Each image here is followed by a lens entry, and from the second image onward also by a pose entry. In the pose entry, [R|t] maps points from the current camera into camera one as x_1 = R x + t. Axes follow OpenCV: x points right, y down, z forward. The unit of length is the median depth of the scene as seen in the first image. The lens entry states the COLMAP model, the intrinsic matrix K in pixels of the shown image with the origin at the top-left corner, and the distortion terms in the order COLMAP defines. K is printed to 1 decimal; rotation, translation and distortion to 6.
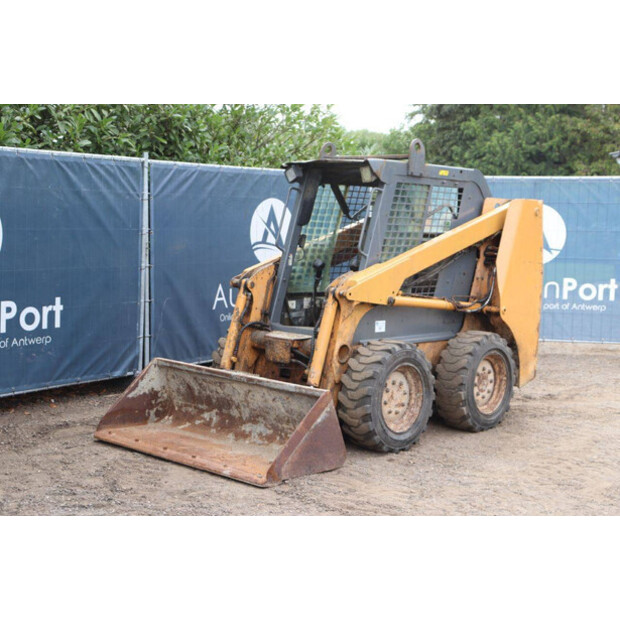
lens RADIAL K [[985.5, 0, 310.0], [0, 985.5, 310.0], [0, 0, 1]] dist [0.153991, 0.065543]
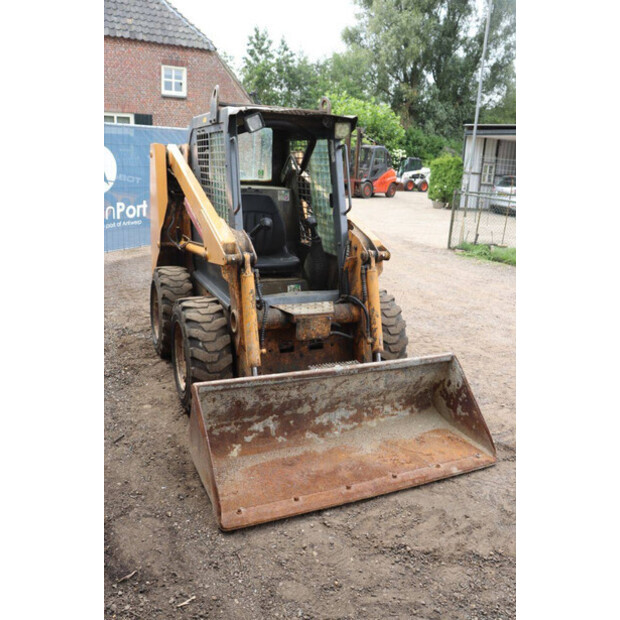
lens RADIAL K [[525.2, 0, 310.0], [0, 525.2, 310.0], [0, 0, 1]] dist [-0.170727, 0.156807]
pose [[0.398592, -0.262027, 0.878901, -0.439973], [0.049969, 0.963099, 0.264467, -0.098845], [-0.915766, -0.061496, 0.396977, 0.788225]]
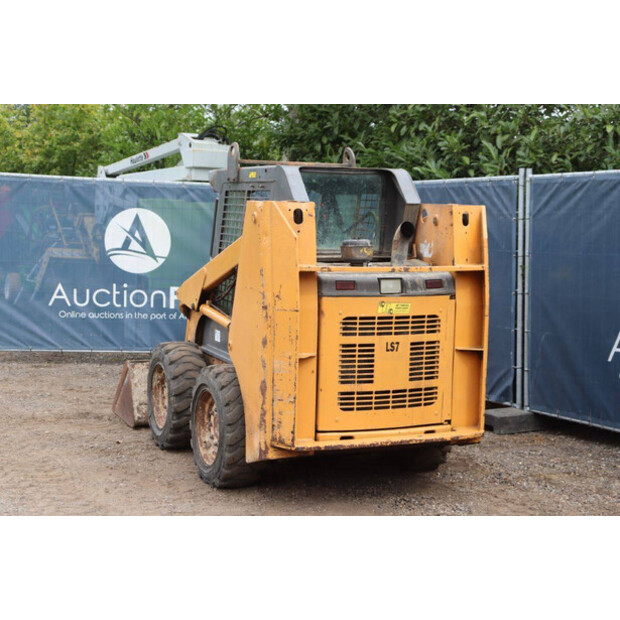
lens RADIAL K [[1032.6, 0, 310.0], [0, 1032.6, 310.0], [0, 0, 1]] dist [0.237691, 0.029297]
pose [[-0.403169, 0.045089, -0.914014, 0.978732], [-0.118297, 0.987837, 0.100911, -0.124887], [0.907447, 0.148809, -0.392932, 1.476906]]
